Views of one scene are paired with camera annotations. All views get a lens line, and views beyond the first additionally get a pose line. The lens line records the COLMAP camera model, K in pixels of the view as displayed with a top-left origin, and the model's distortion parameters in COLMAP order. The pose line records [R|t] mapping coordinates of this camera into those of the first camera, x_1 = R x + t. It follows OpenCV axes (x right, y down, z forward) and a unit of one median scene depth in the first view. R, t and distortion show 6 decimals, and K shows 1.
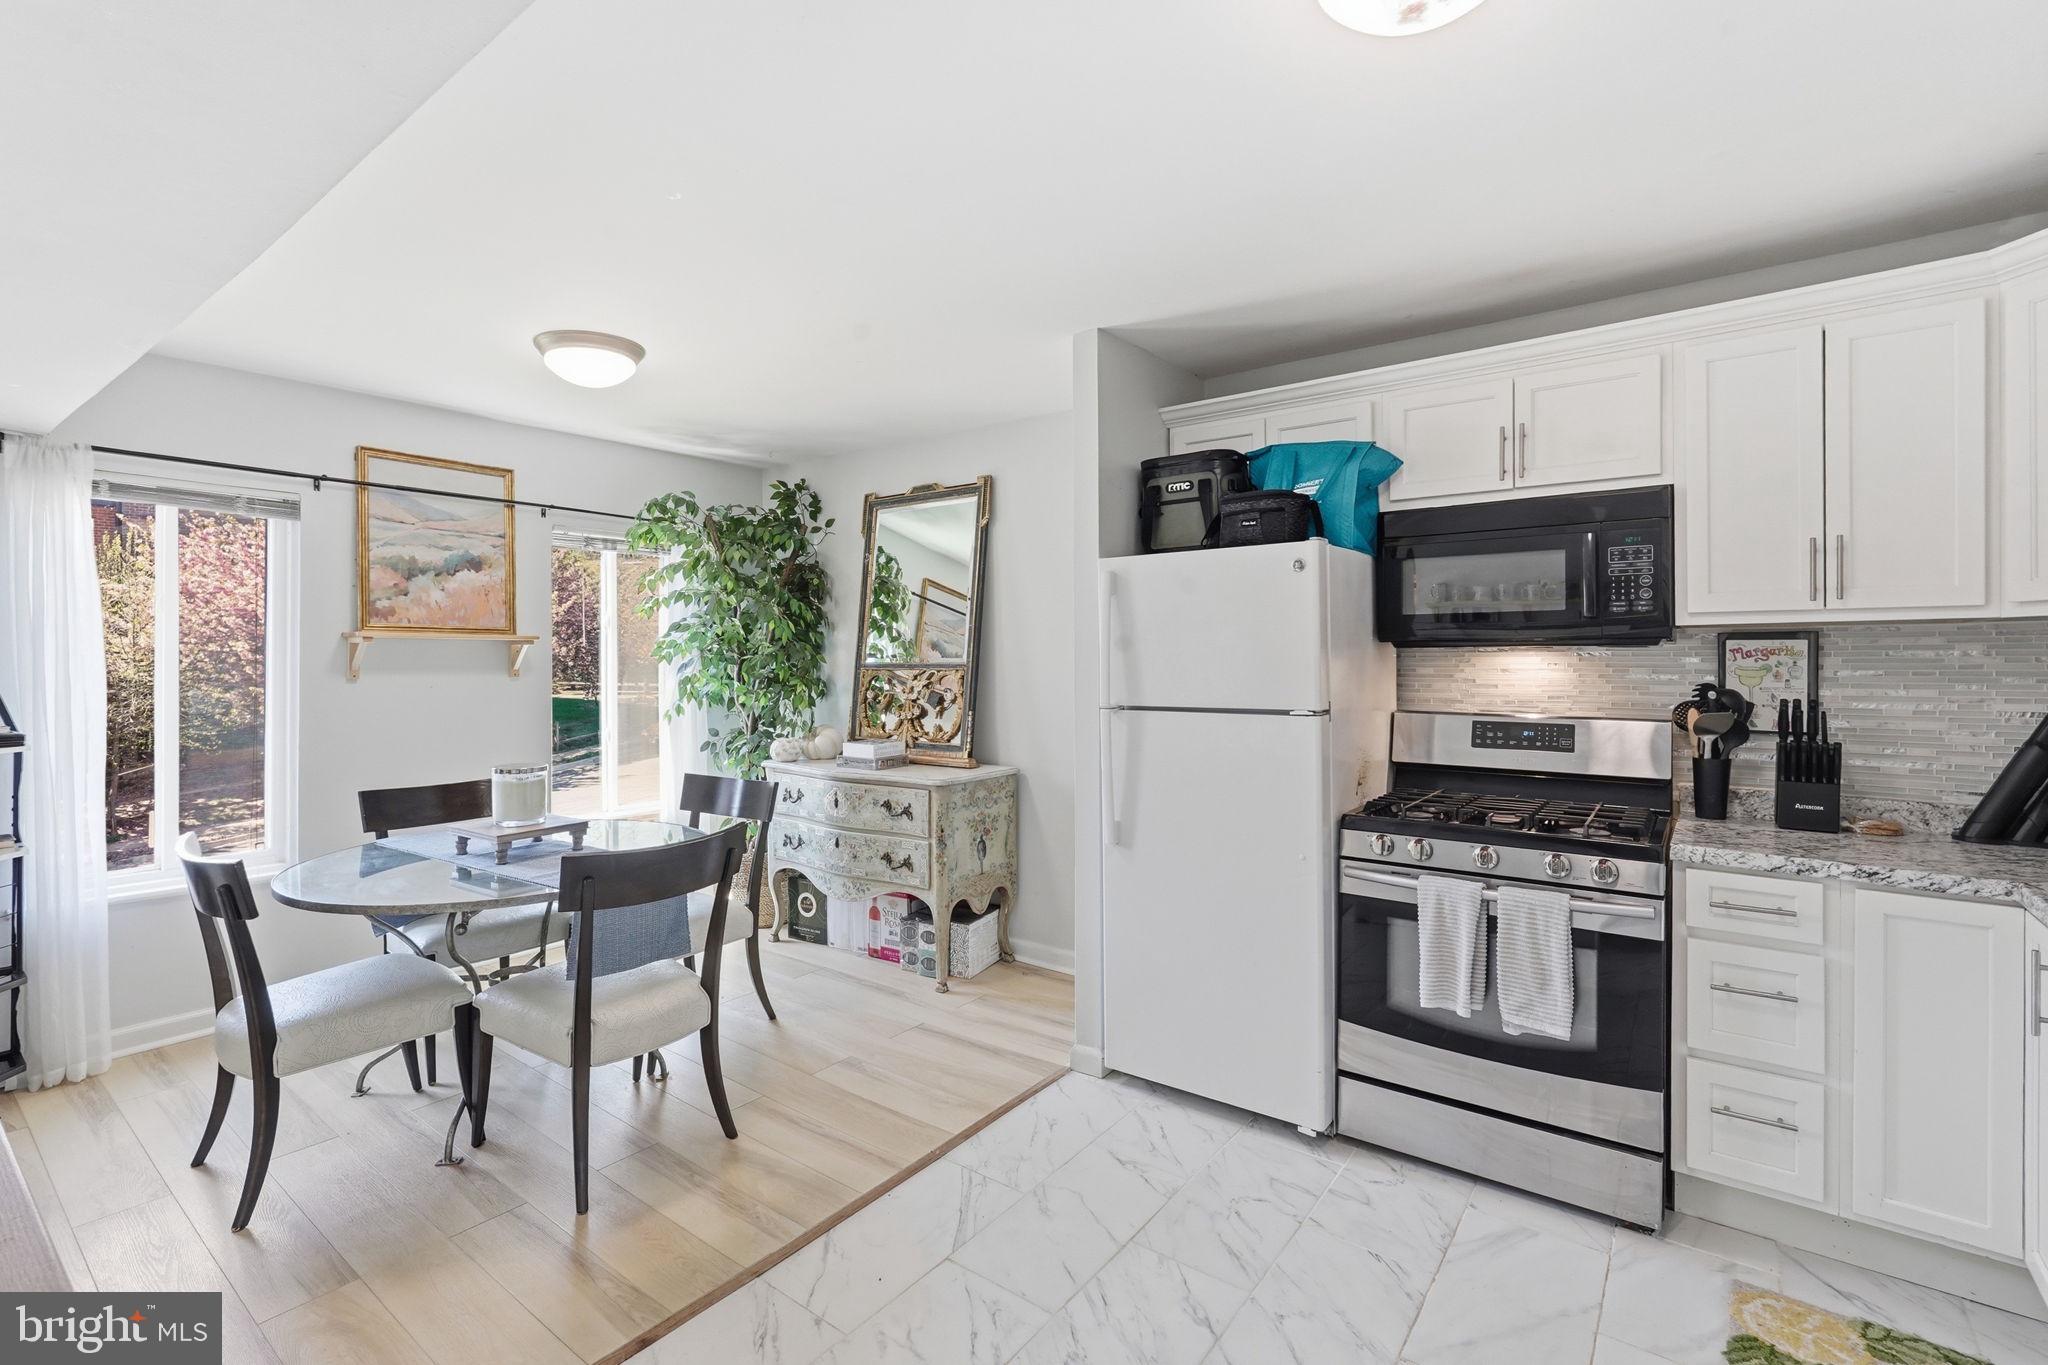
lens RADIAL K [[919.2, 0, 1008.8], [0, 919.2, 648.9], [0, 0, 1]] dist [-0.012200, 0.006031]
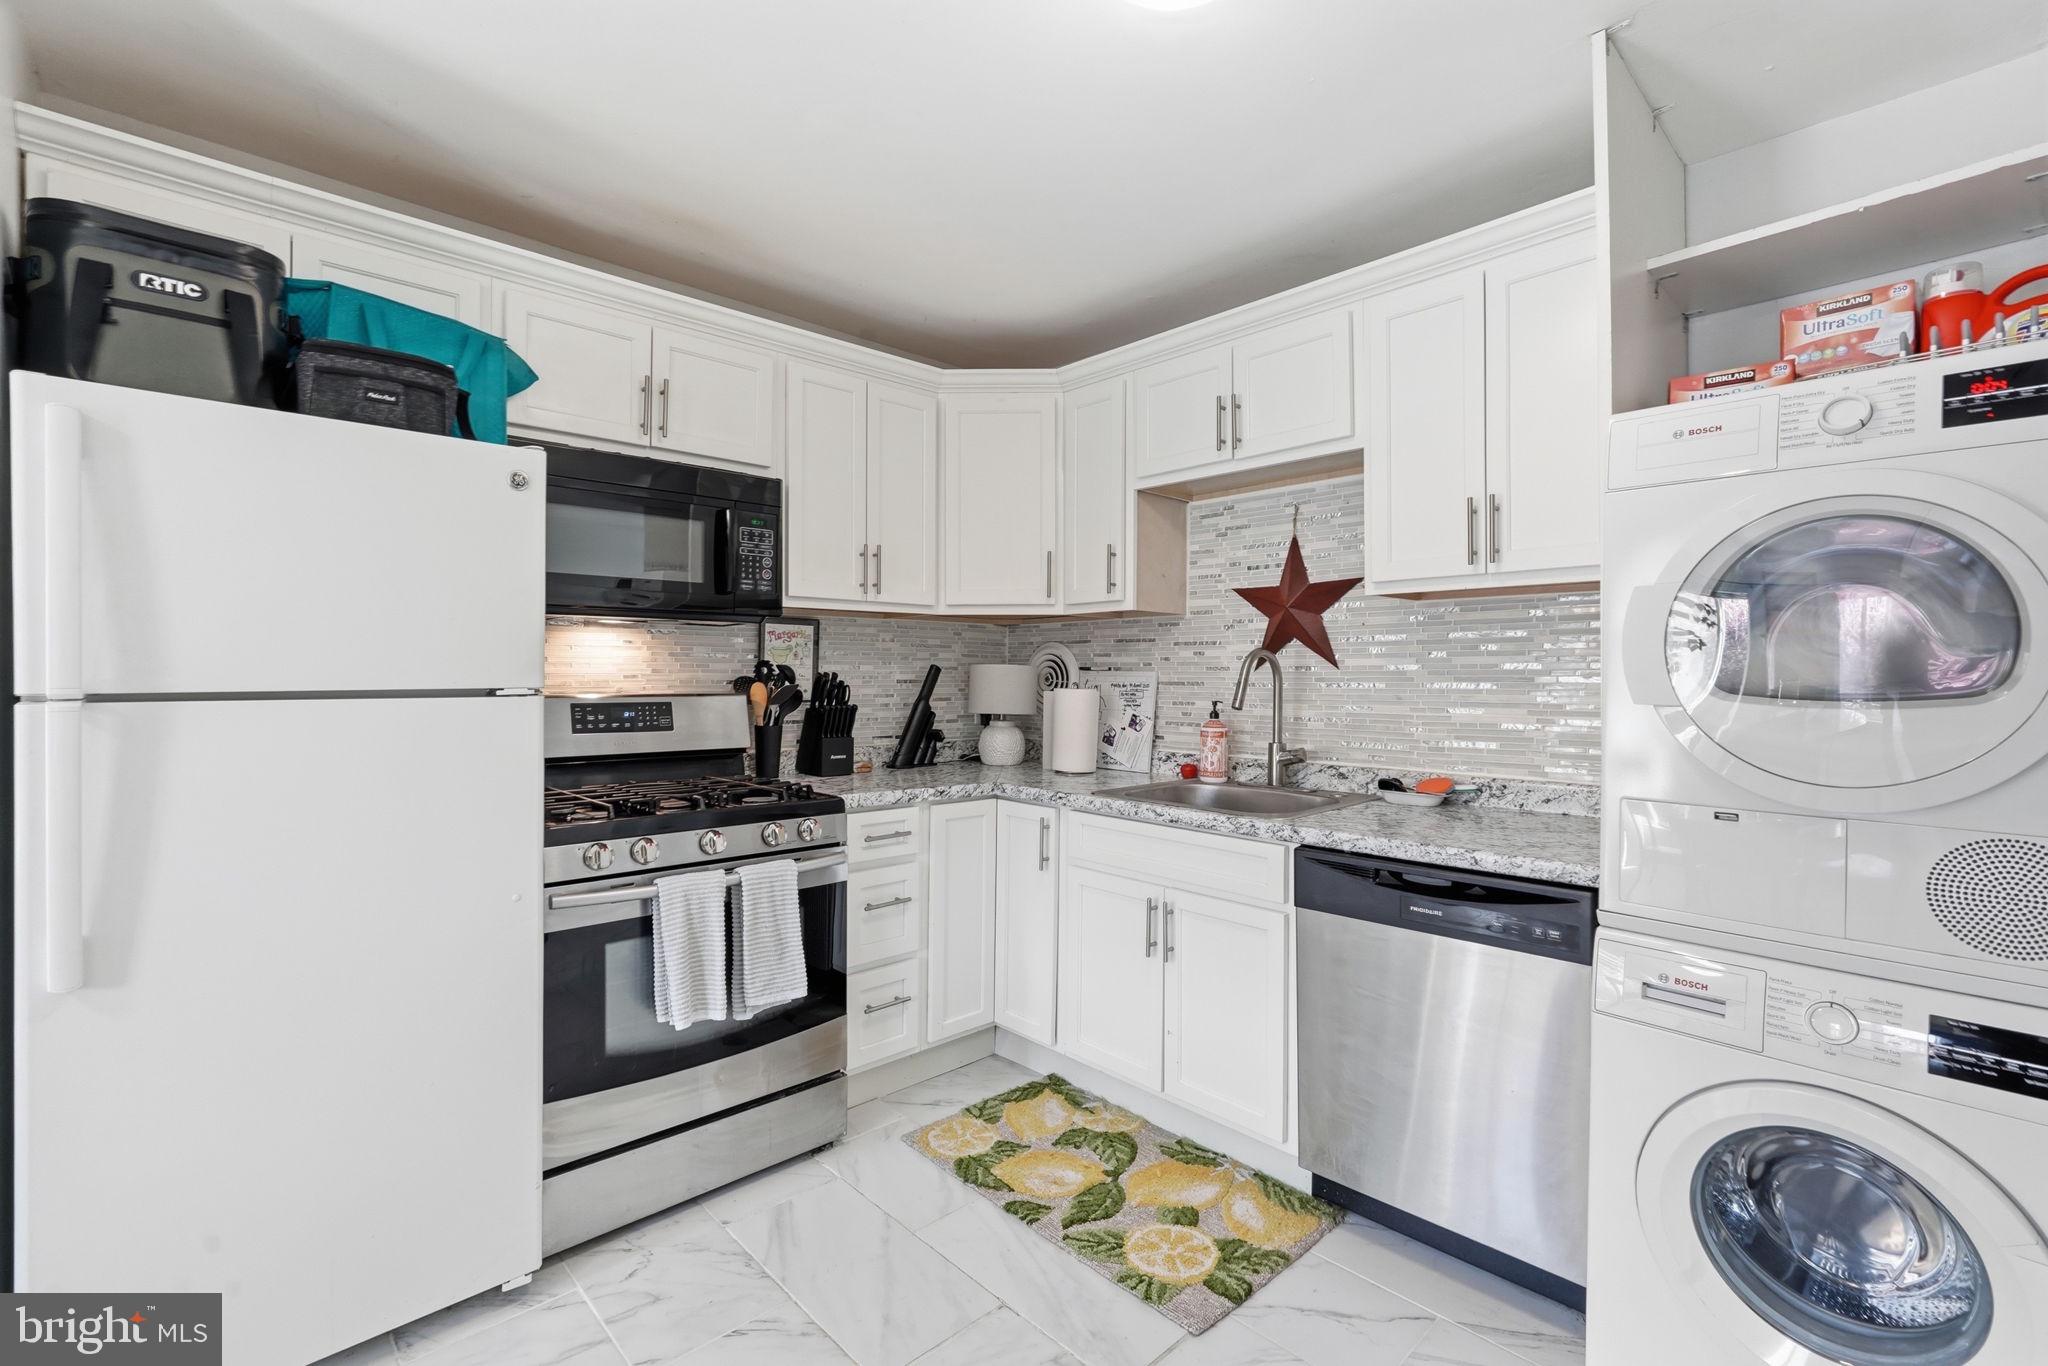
lens RADIAL K [[919.2, 0, 1013.1], [0, 919.2, 672.3], [0, 0, 1]] dist [-0.012200, 0.006031]
pose [[0.158944, 0.003914, 0.987280, -0.322781], [-0.015552, 0.999878, -0.001460, 0.051356], [-0.987165, -0.015122, 0.158985, 0.530271]]
